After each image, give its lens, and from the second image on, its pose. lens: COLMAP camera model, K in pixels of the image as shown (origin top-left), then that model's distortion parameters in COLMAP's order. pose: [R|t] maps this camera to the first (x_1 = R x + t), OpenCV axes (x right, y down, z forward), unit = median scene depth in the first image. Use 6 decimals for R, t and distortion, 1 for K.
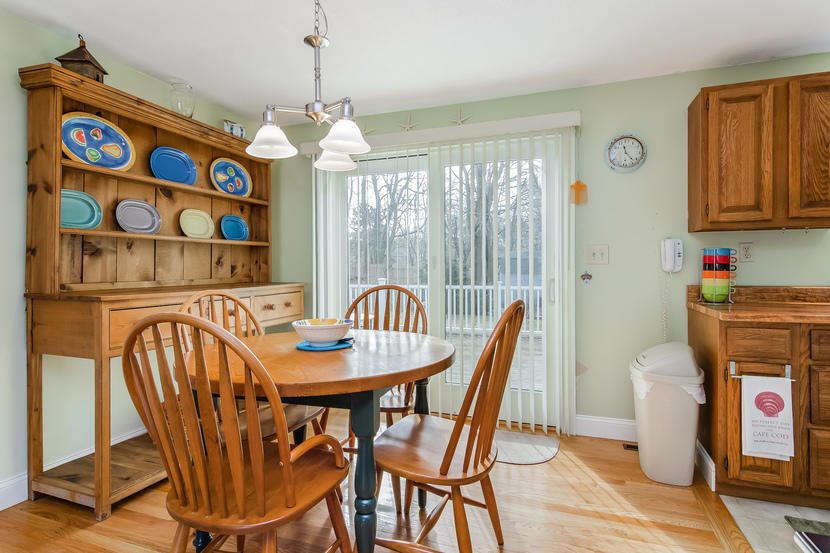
lens RADIAL K [[430.4, 0, 419.7], [0, 430.4, 270.1], [0, 0, 1]] dist [-0.000481, -0.000398]
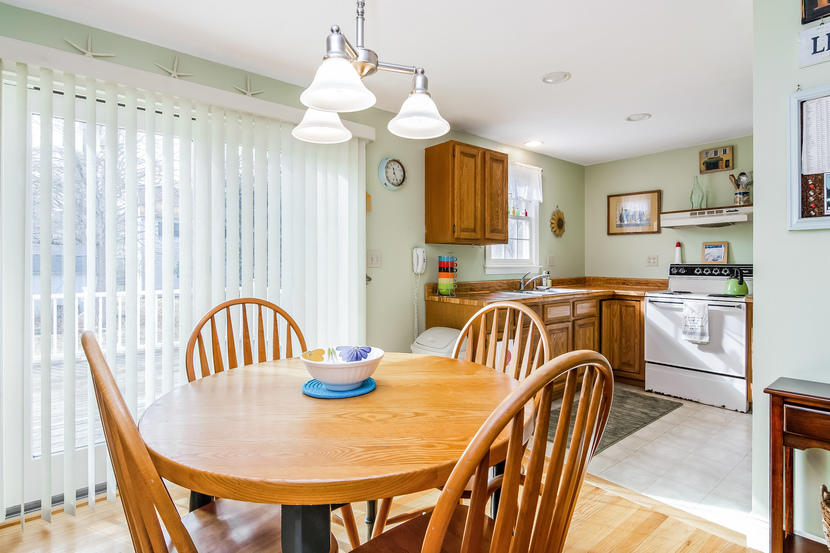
lens RADIAL K [[422.9, 0, 414.3], [0, 422.9, 264.2], [0, 0, 1]] dist [0.000466, -0.000020]
pose [[0.511937, 0.002231, 0.859020, -0.498575], [-0.004119, 0.999992, -0.000142, -0.022423], [-0.859013, -0.003466, 0.511942, 0.355524]]
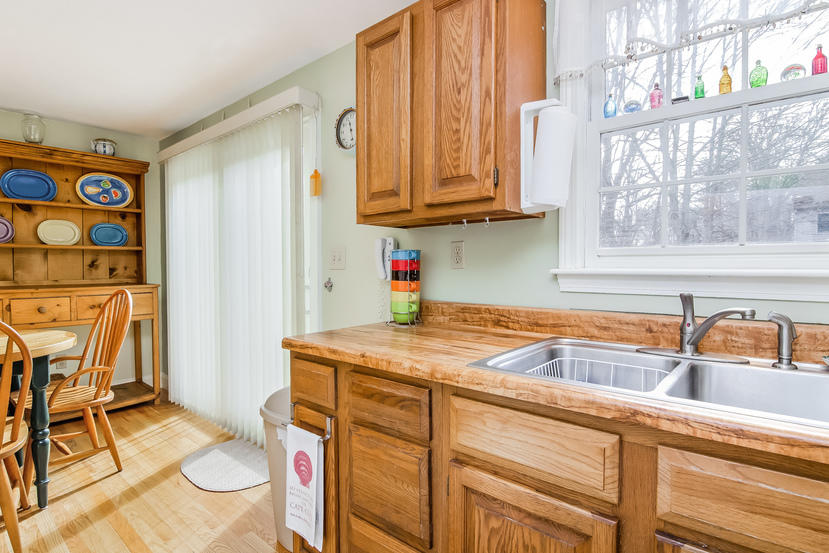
lens RADIAL K [[445.1, 0, 414.5], [0, 445.1, 276.6], [0, 0, 1]] dist [-0.000799, -0.000519]
pose [[0.924657, 0.010727, -0.380651, 0.919191], [-0.001966, 0.999724, 0.023397, -0.020984], [0.380797, -0.020885, 0.924423, 0.279929]]
